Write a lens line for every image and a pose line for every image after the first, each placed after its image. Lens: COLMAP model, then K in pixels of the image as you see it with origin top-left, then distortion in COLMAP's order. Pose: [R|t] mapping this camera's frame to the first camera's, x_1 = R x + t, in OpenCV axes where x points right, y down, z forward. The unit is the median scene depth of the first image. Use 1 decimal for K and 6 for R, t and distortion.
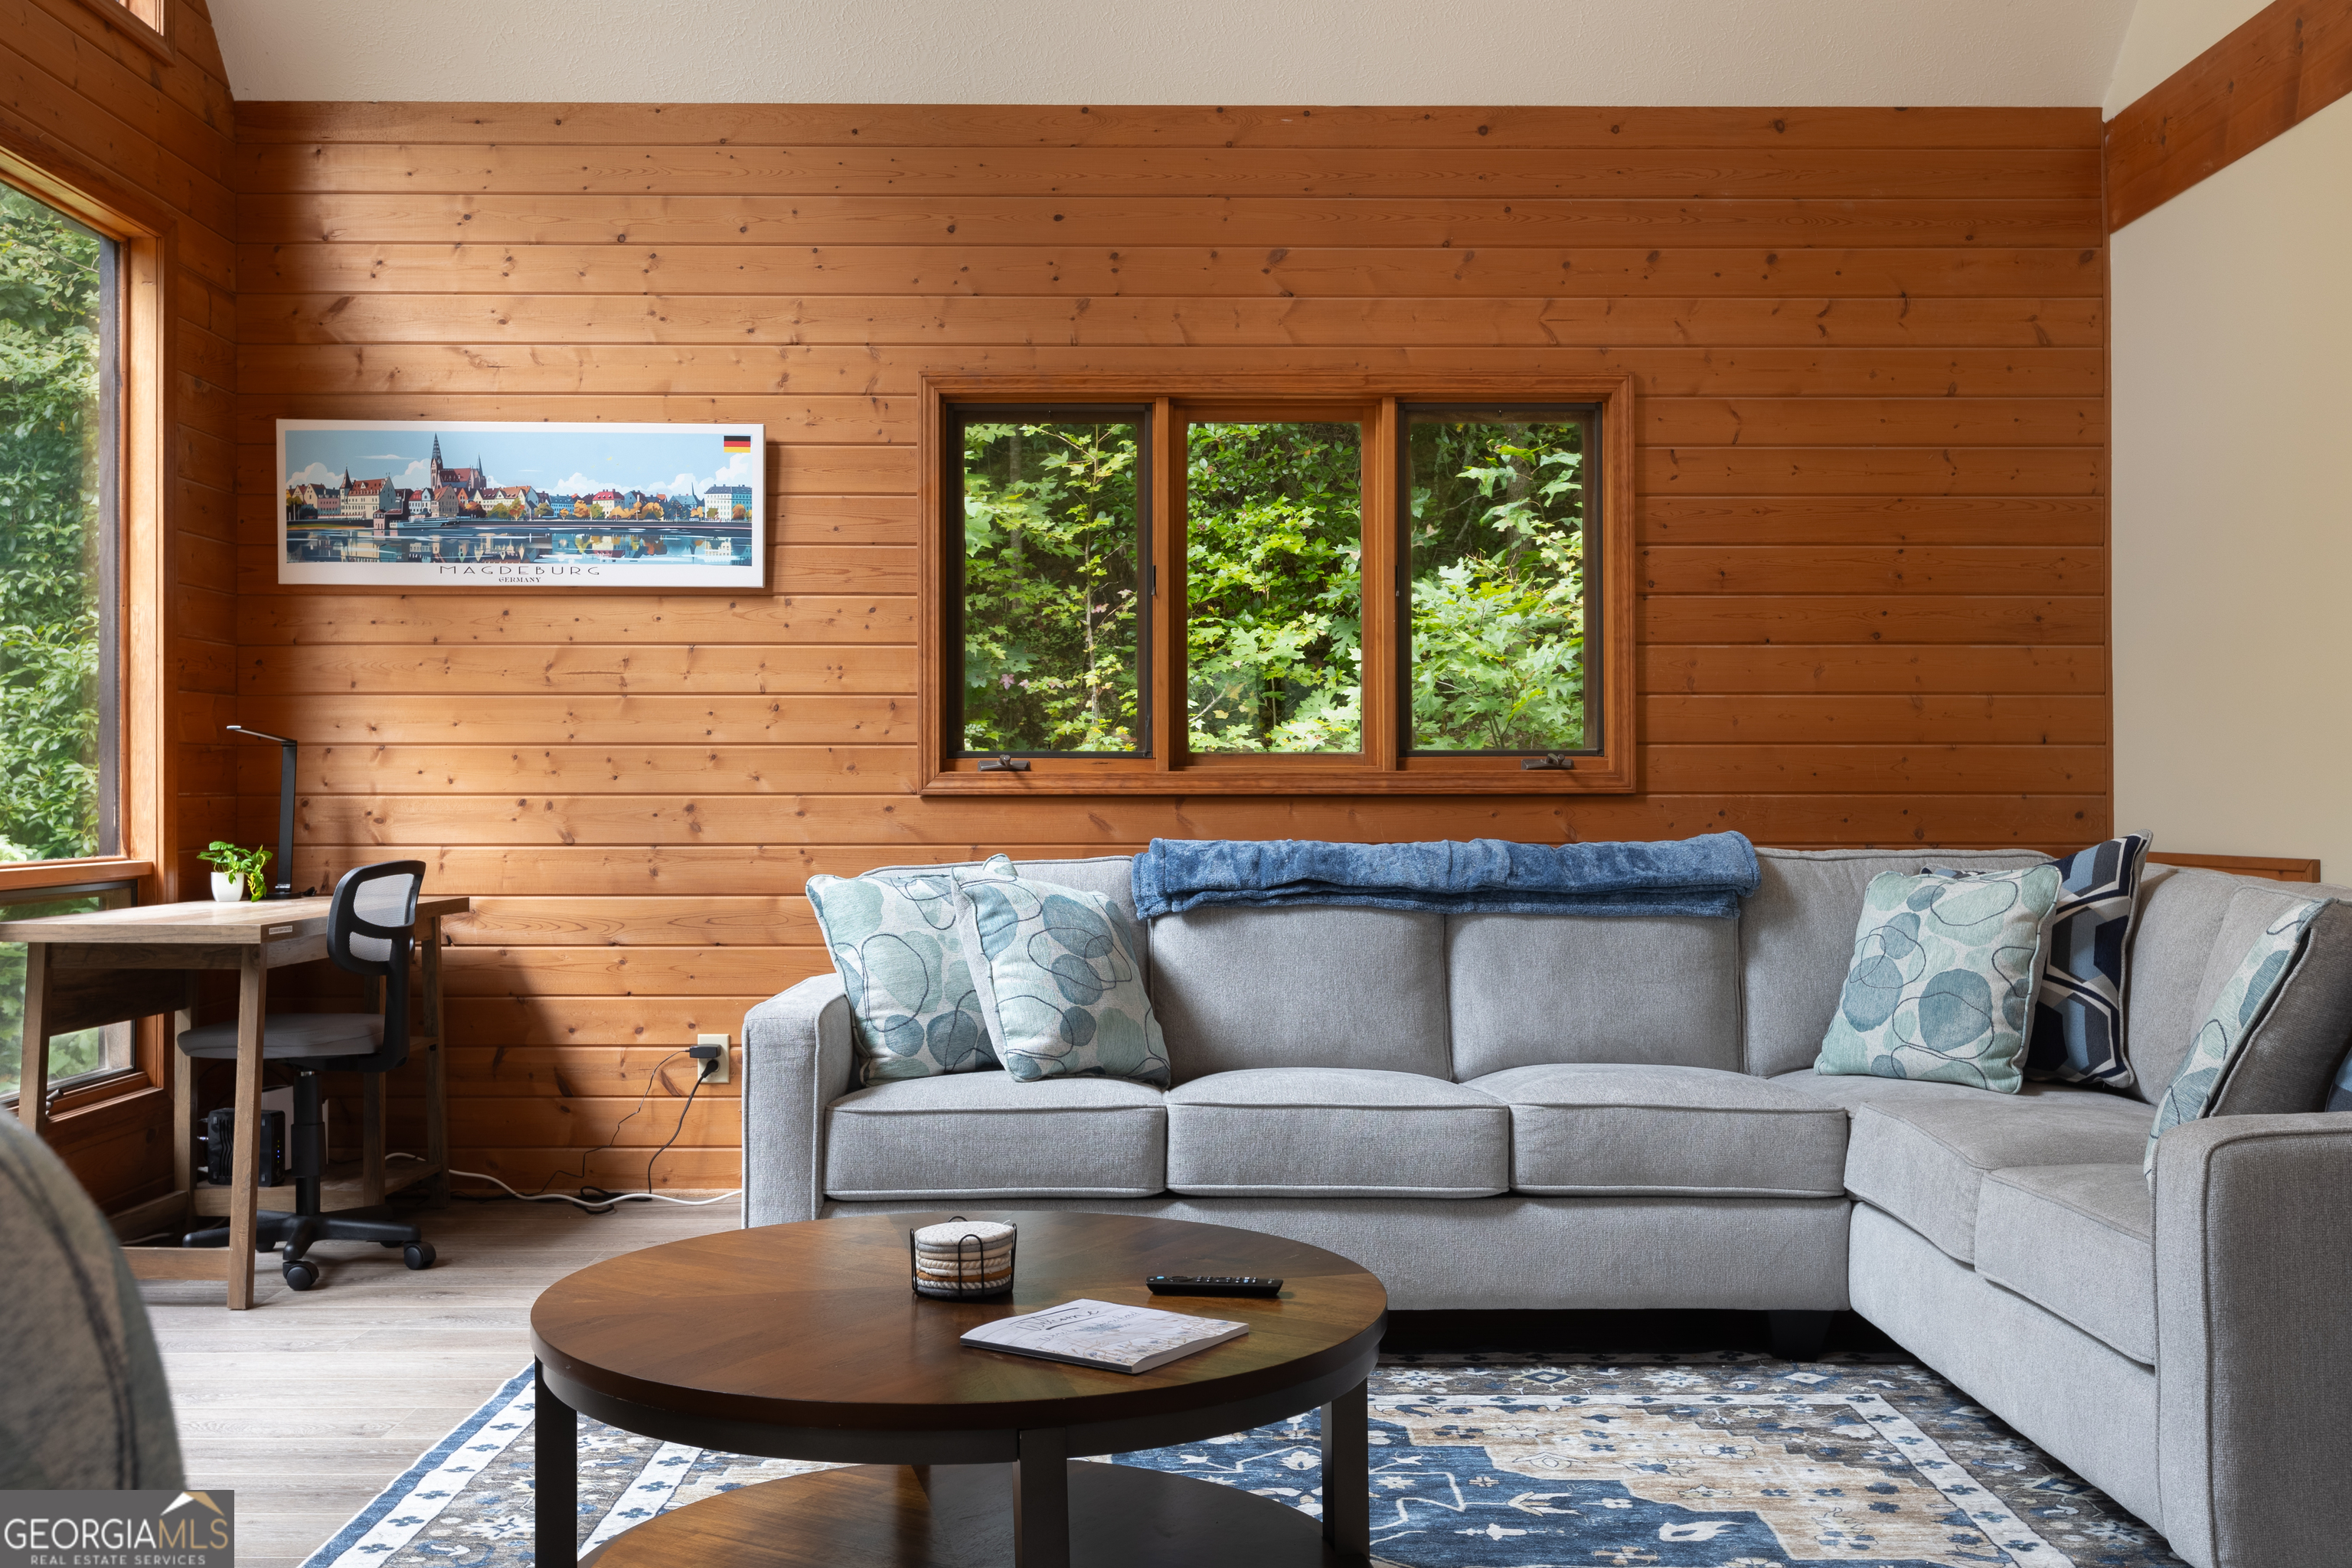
lens RADIAL K [[2243.9, 0, 1182.5], [0, 2243.9, 787.2], [0, 0, 1]] dist [-0.012279, 0.000000]
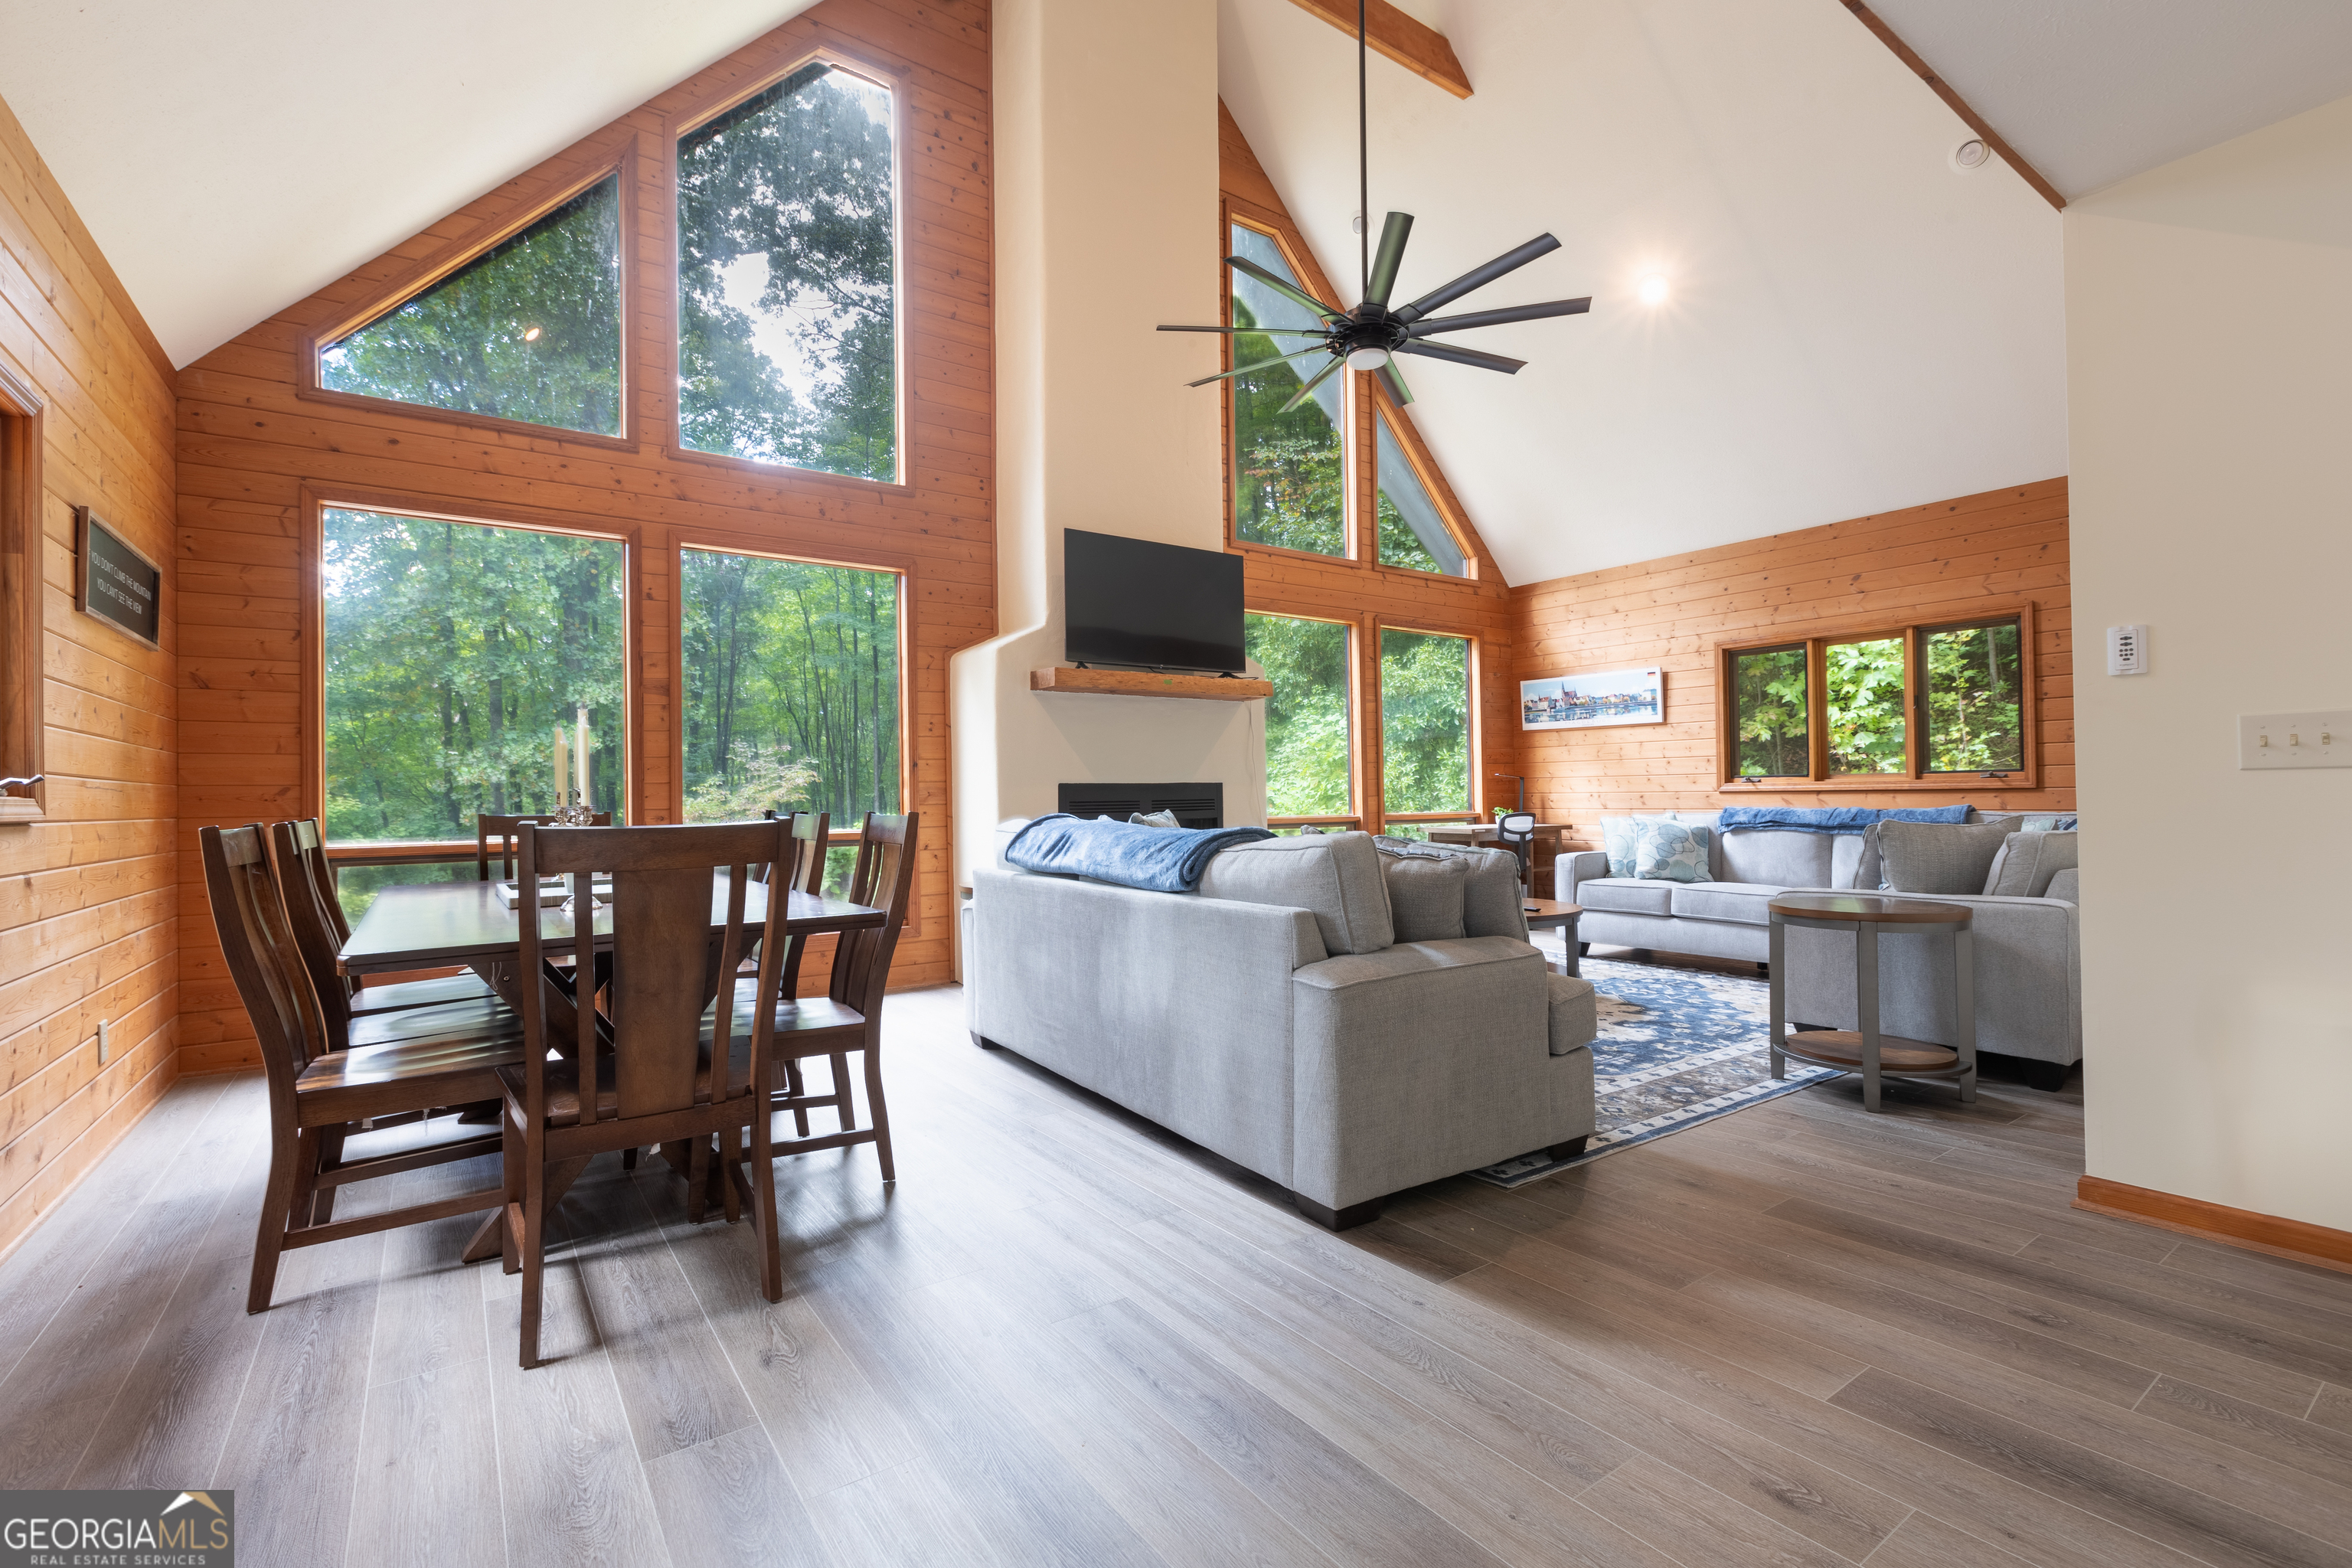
lens RADIAL K [[1041.7, 0, 1180.6], [0, 1041.7, 788.3], [0, 0, 1]] dist [-0.002884, -0.001249]
pose [[0.569403, -0.011855, -0.821973, 0.581240], [0.013095, 0.999900, -0.005350, -0.002445], [0.821954, -0.007717, 0.569501, -0.306342]]
